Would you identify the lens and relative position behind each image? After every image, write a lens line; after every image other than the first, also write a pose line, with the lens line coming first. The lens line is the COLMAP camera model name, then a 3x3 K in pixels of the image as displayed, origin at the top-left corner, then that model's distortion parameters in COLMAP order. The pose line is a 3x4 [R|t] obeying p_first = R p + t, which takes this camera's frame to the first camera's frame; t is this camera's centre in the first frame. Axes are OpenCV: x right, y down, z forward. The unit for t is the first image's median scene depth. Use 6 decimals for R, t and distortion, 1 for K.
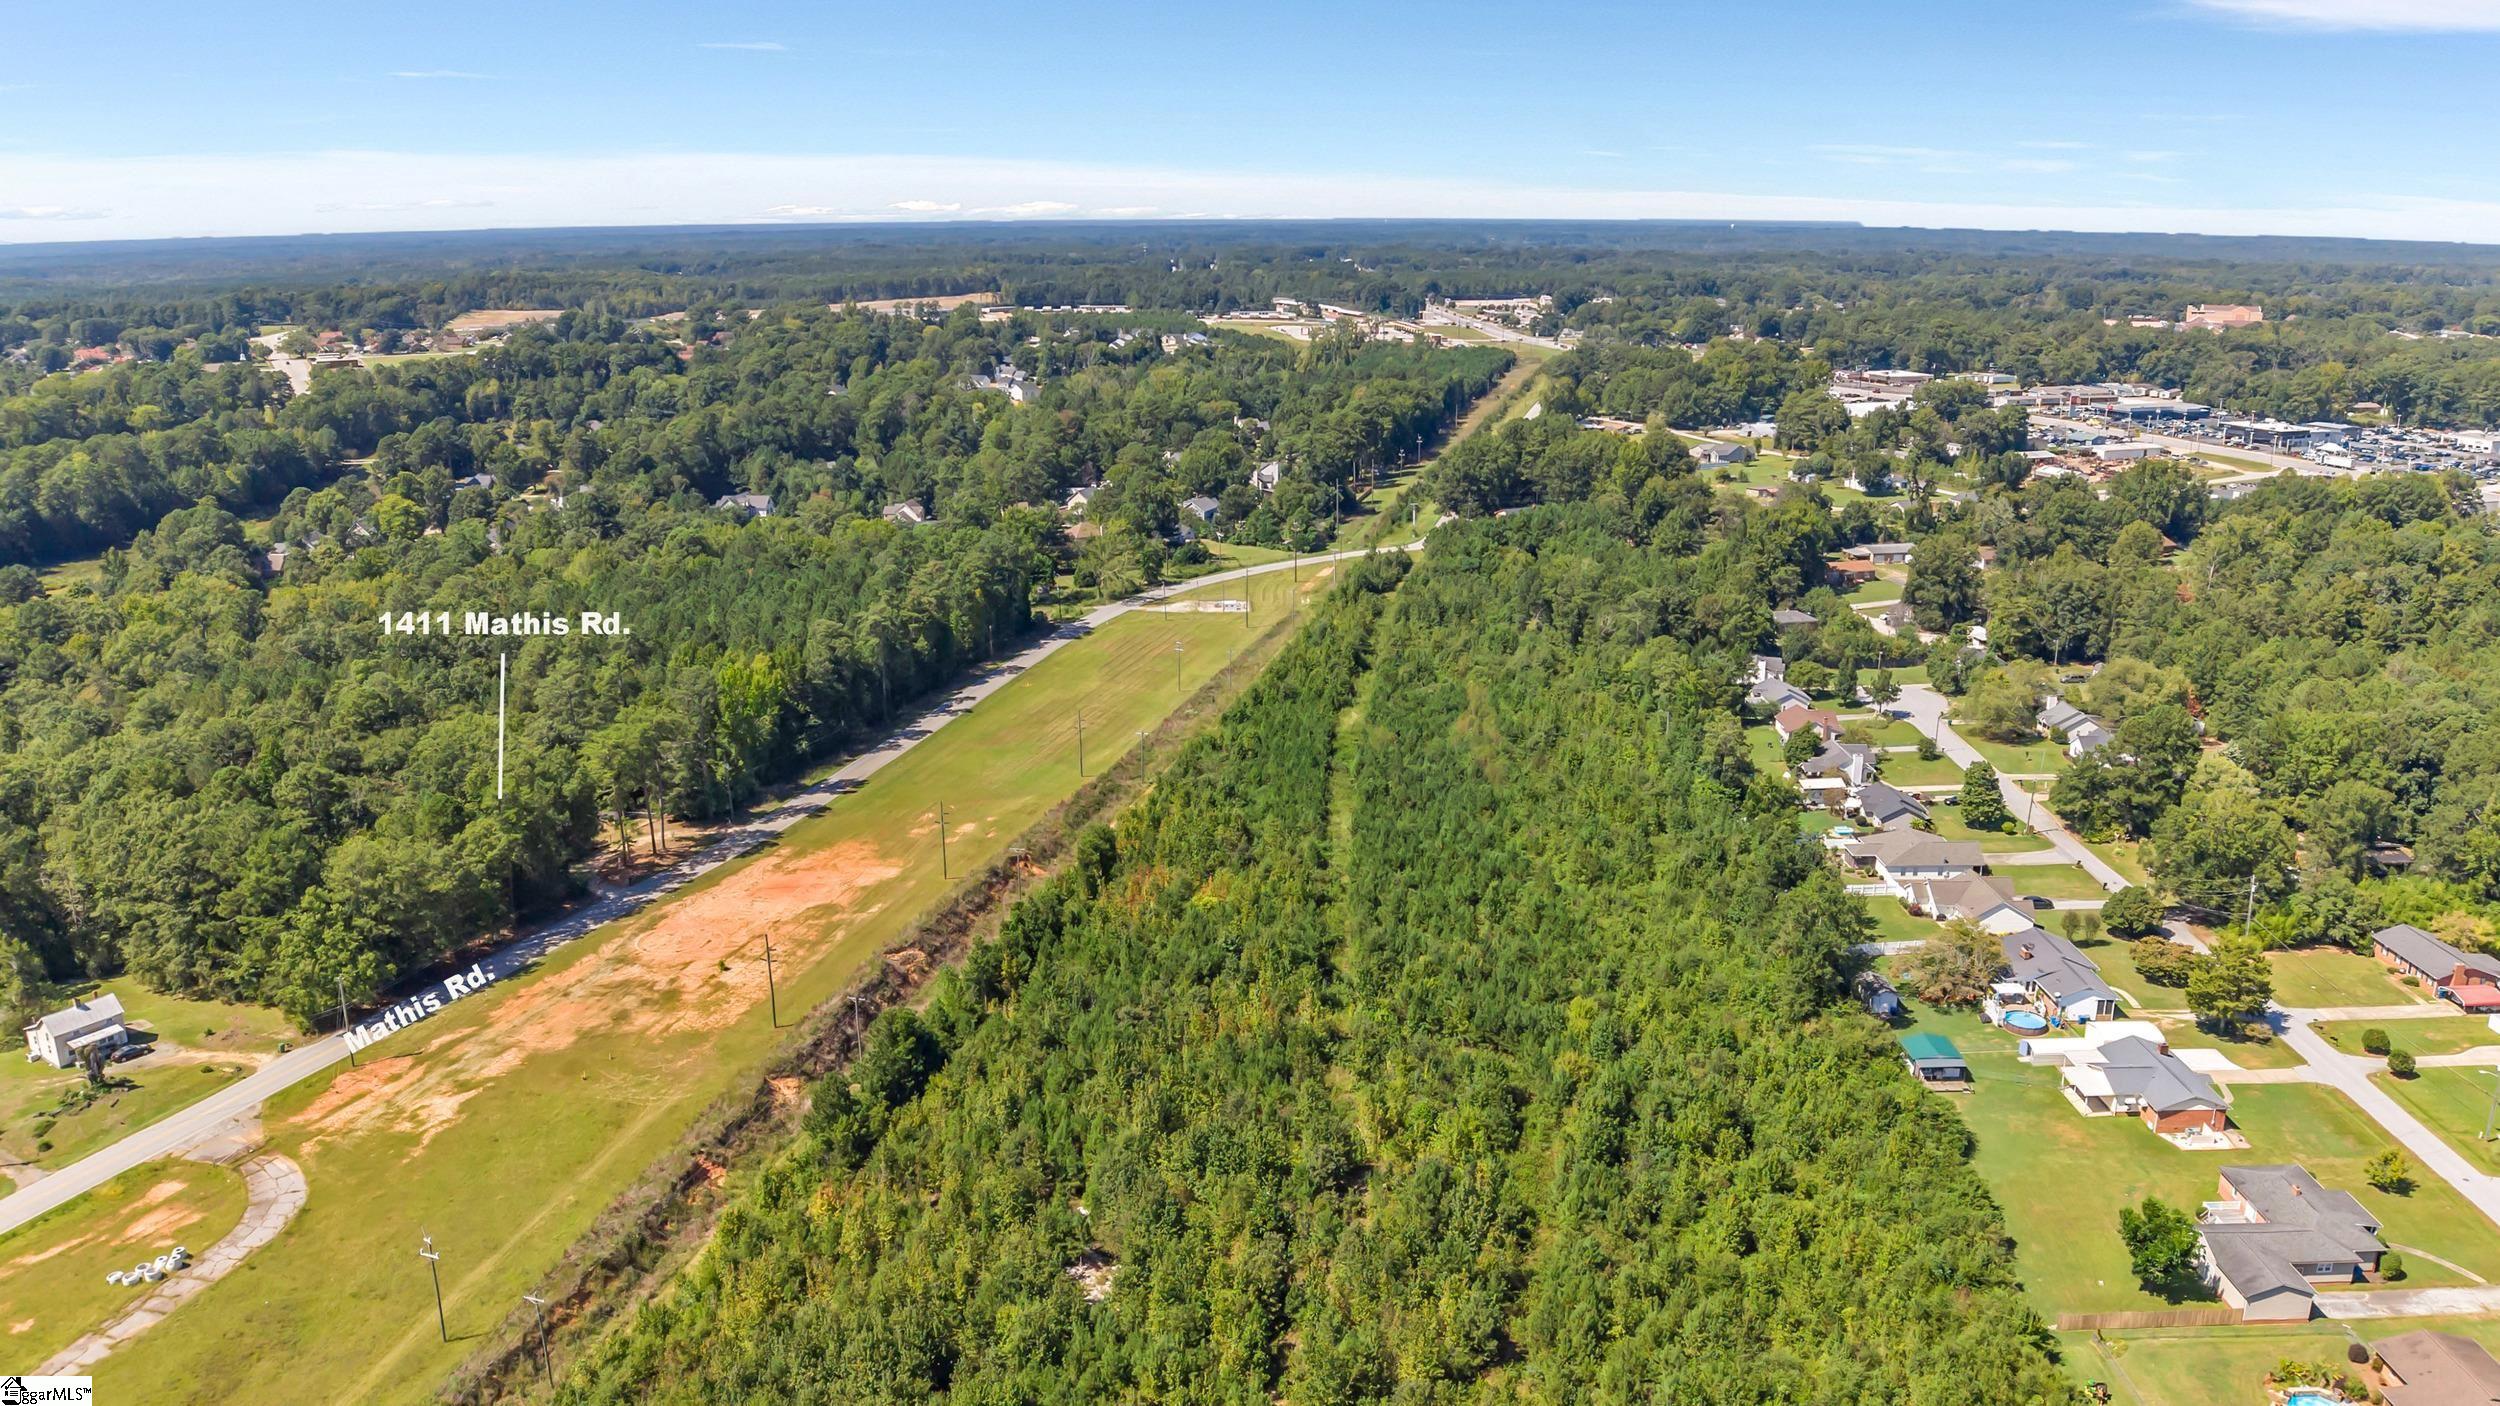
lens RADIAL K [[1771.1, 0, 1250.0], [0, 1771.1, 703.0], [0, 0, 1]] dist [-0.055530, 0.001726]
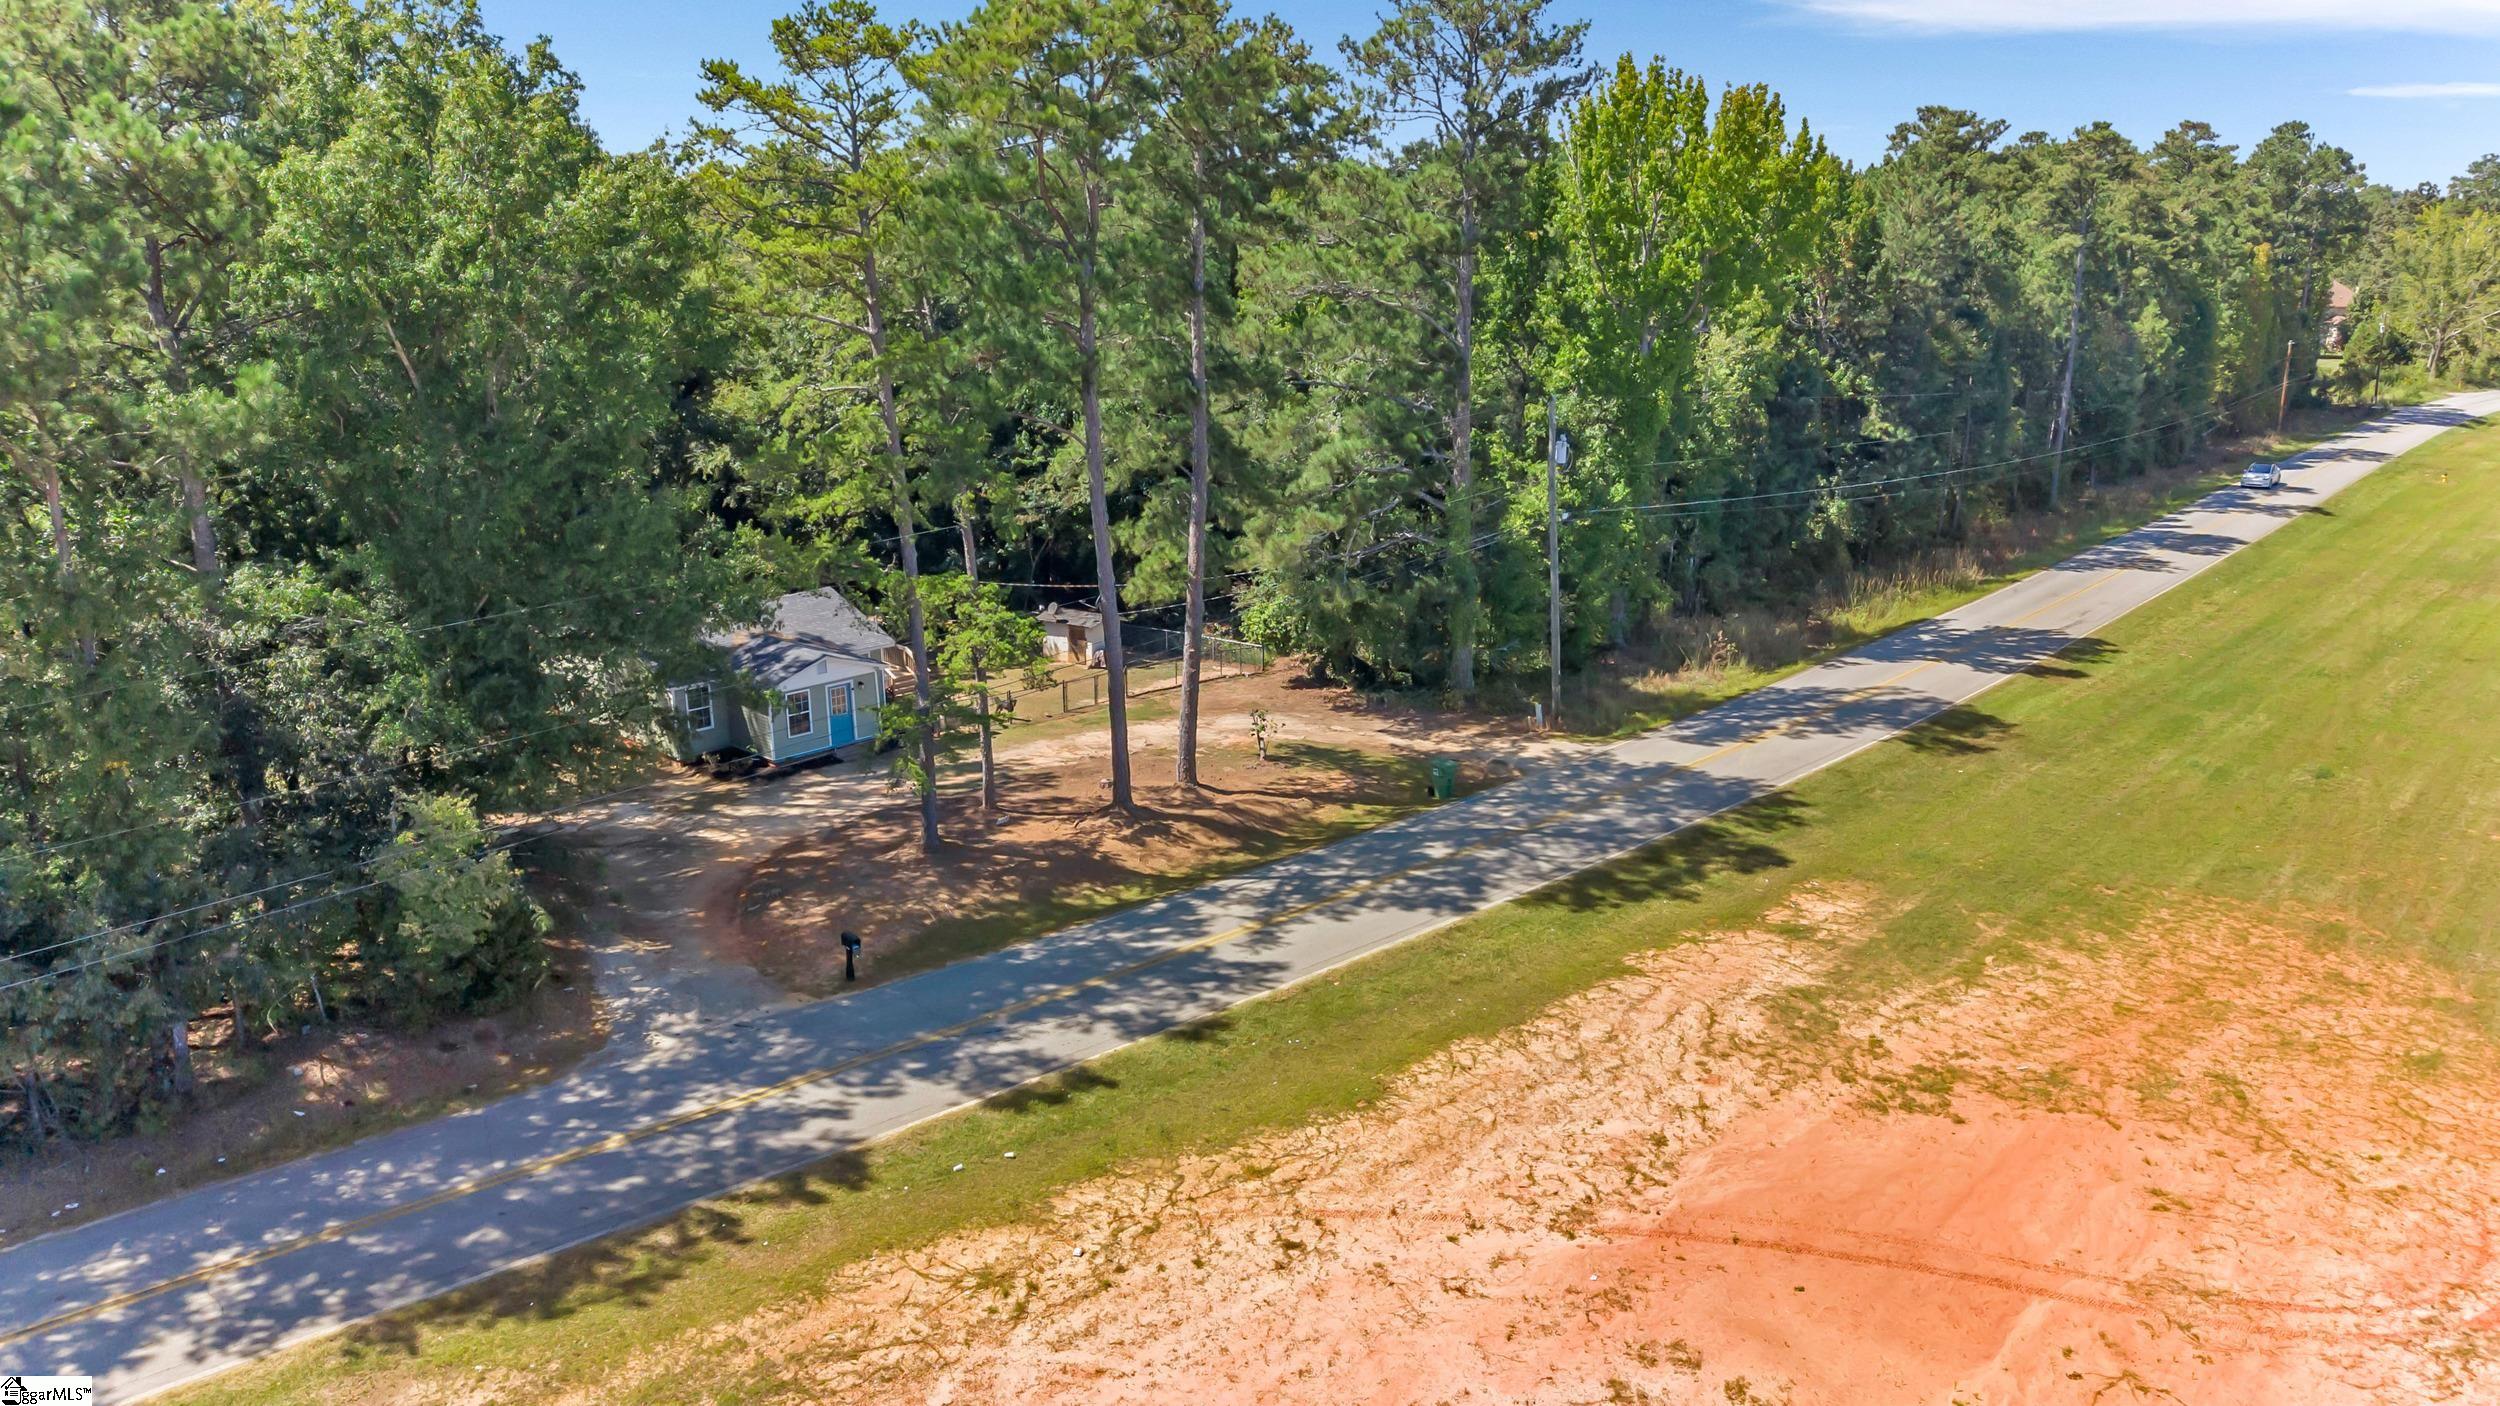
lens RADIAL K [[1771.1, 0, 1250.0], [0, 1771.1, 703.0], [0, 0, 1]] dist [-0.055530, 0.001726]
pose [[0.884095, 0.127876, -0.449471, -0.228134], [-0.123656, 0.991563, 0.038876, 0.061760], [0.450650, 0.021210, 0.892449, 0.786721]]
